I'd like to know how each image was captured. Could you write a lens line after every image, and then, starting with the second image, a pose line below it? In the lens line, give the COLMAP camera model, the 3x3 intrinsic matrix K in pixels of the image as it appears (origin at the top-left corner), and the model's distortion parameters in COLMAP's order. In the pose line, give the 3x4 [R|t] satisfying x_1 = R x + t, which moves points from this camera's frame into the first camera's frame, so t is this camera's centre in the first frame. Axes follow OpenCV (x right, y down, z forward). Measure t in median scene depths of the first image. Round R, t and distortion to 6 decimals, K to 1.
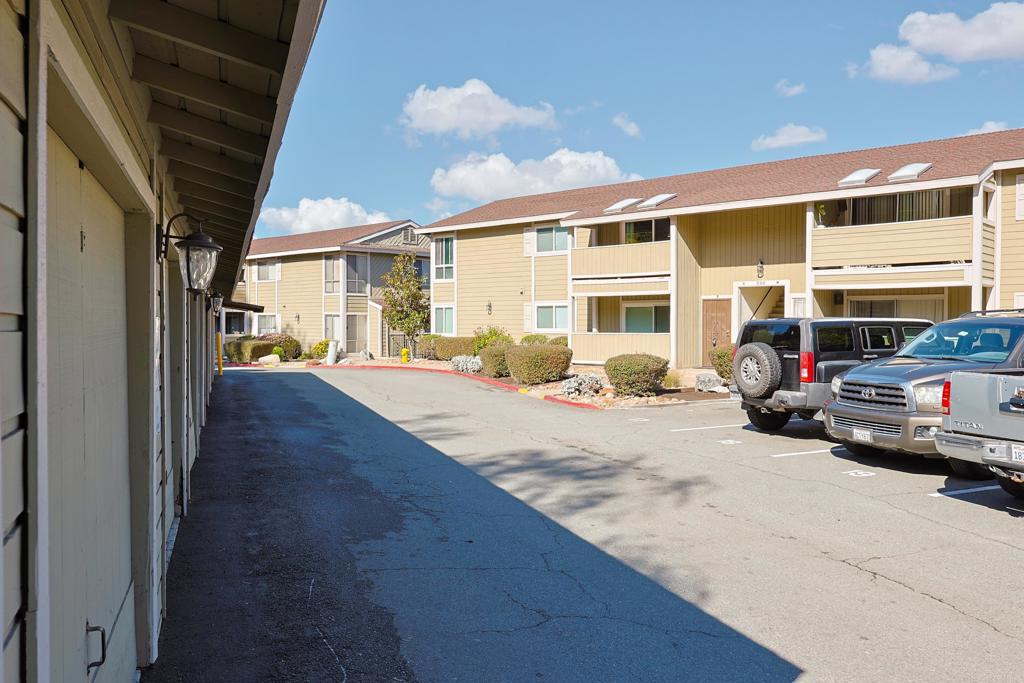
lens RADIAL K [[823.8, 0, 512.6], [0, 823.8, 326.5], [0, 0, 1]] dist [-0.000540, -0.000456]
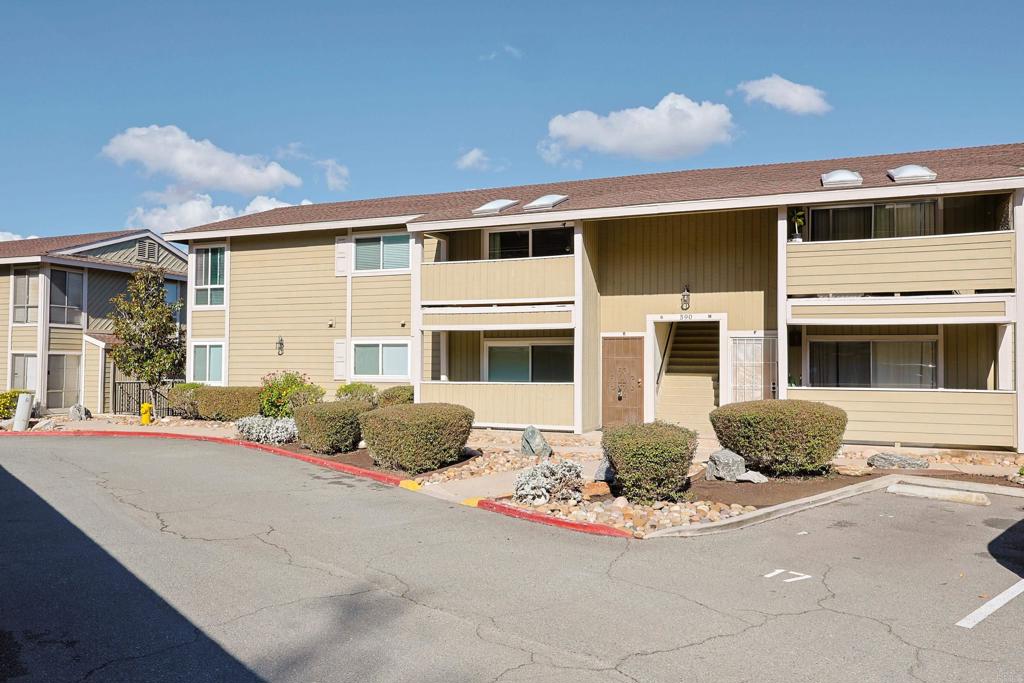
lens RADIAL K [[758.0, 0, 512.0], [0, 758.0, 341.5], [0, 0, 1]] dist [0.004387, -0.000207]
pose [[0.936145, 0.018170, 0.351144, -0.074516], [-0.004403, 0.999191, -0.039964, -0.001123], [-0.351586, 0.035866, 0.935468, 0.322908]]
